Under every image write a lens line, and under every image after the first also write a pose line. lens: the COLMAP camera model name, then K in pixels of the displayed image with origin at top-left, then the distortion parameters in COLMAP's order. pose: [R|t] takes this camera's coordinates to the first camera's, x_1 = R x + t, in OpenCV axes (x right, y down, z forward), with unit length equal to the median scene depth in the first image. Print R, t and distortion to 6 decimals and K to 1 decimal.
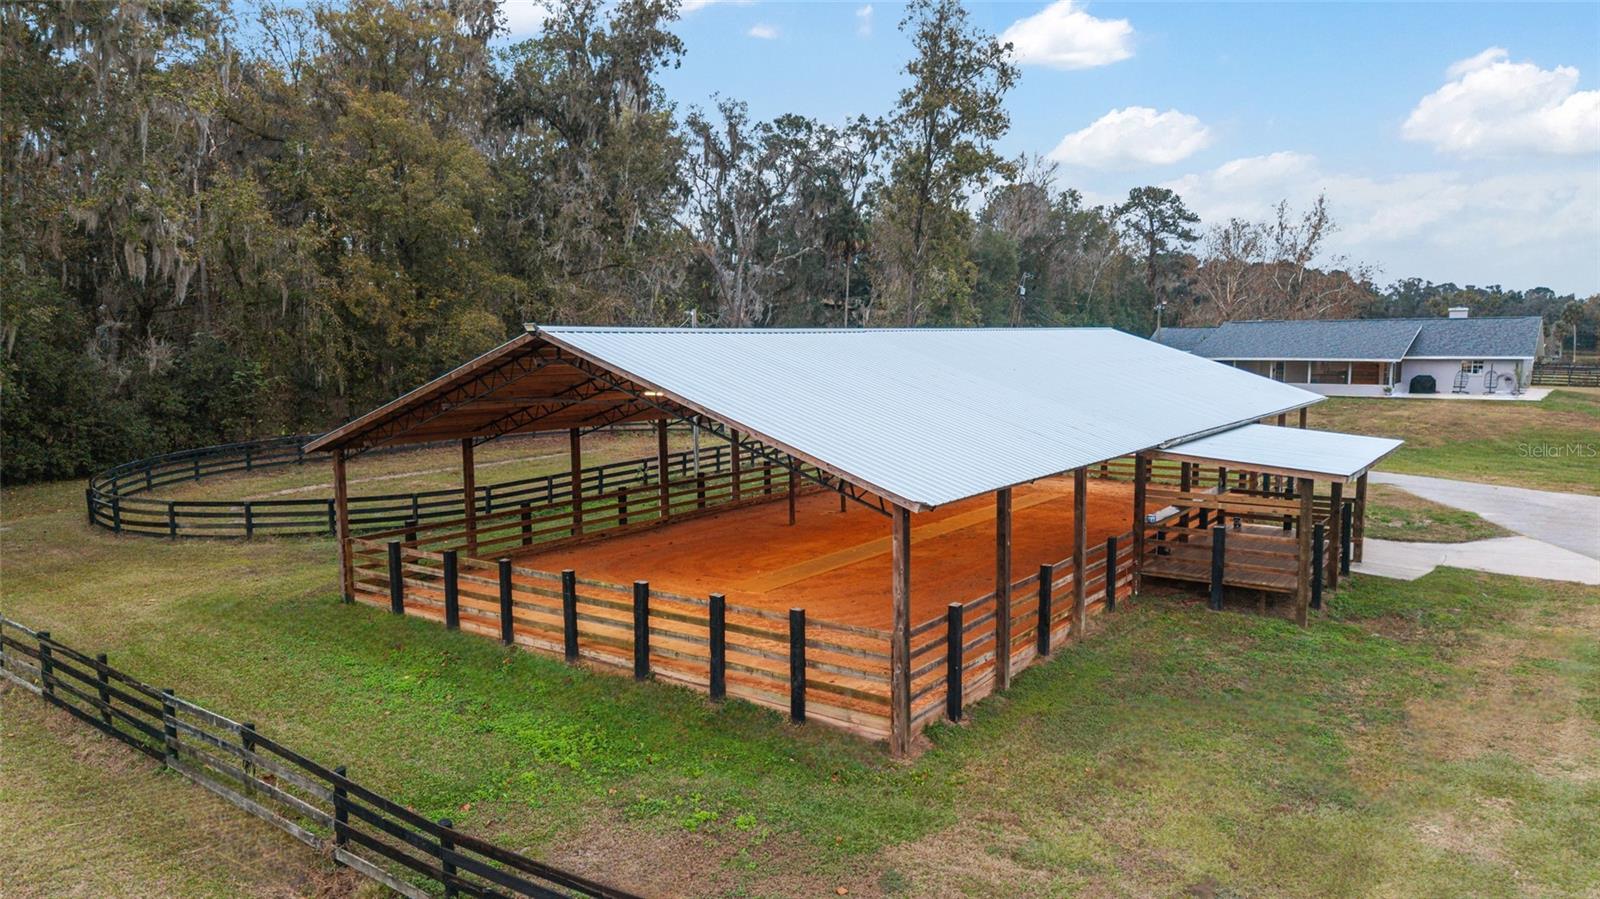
lens RADIAL K [[1051.2, 0, 793.6], [0, 1051.2, 456.9], [0, 0, 1]] dist [0.055541, -0.065003]
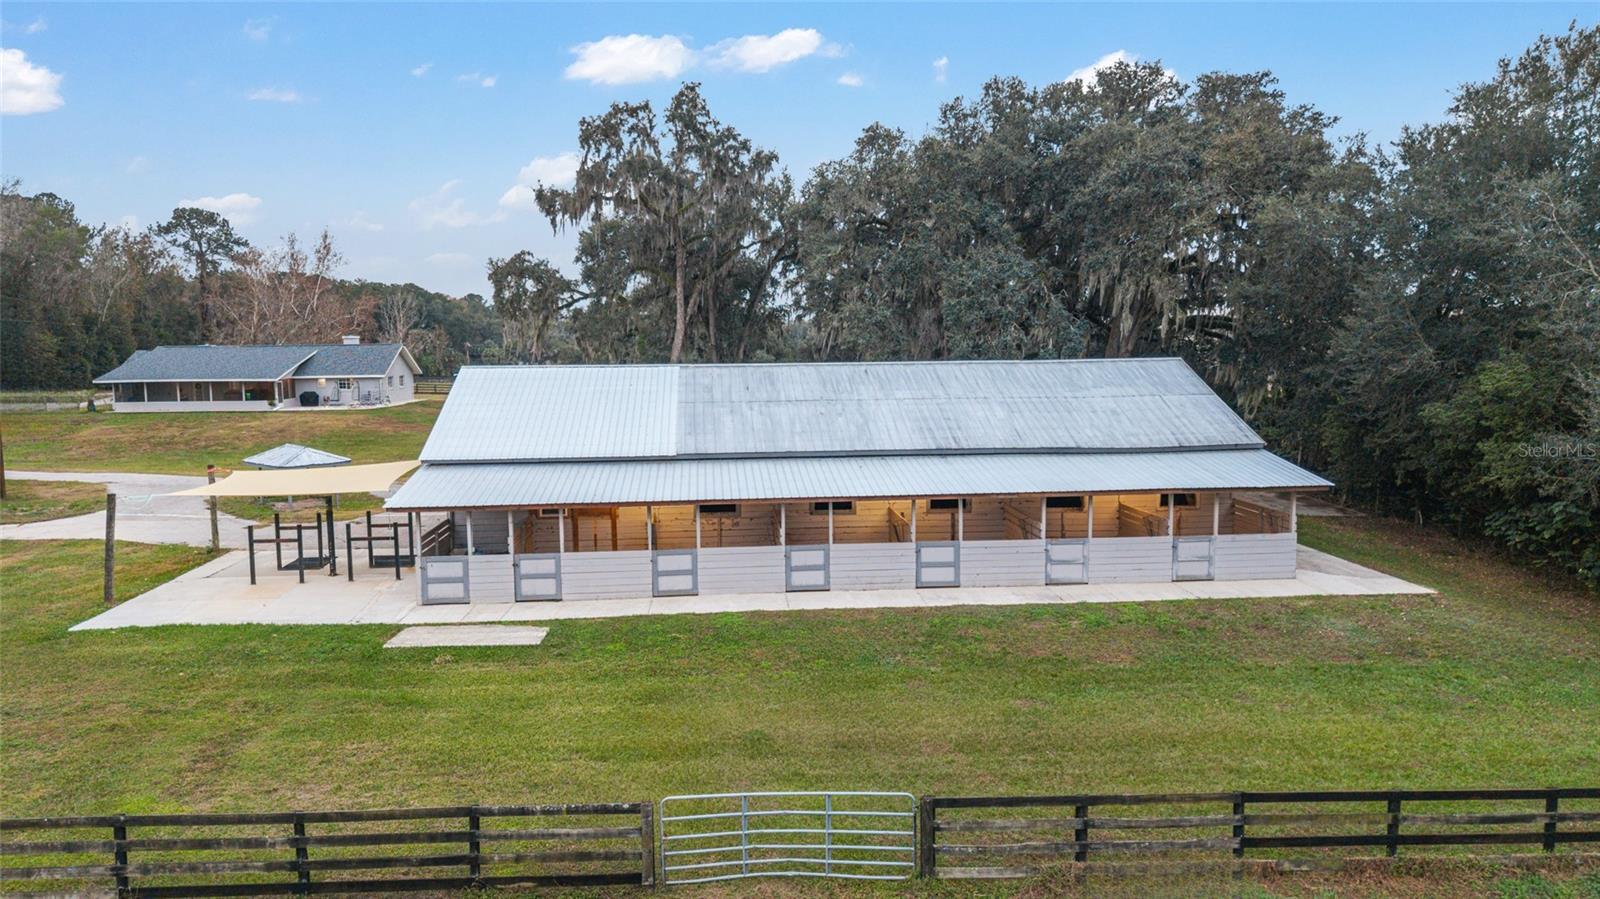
lens RADIAL K [[1051.2, 0, 793.6], [0, 1051.2, 456.9], [0, 0, 1]] dist [0.055541, -0.065003]
pose [[0.757281, -0.068550, 0.649482, 0.591592], [0.079175, 0.996777, 0.012889, 0.072699], [-0.648273, 0.041662, 0.760268, -0.777925]]
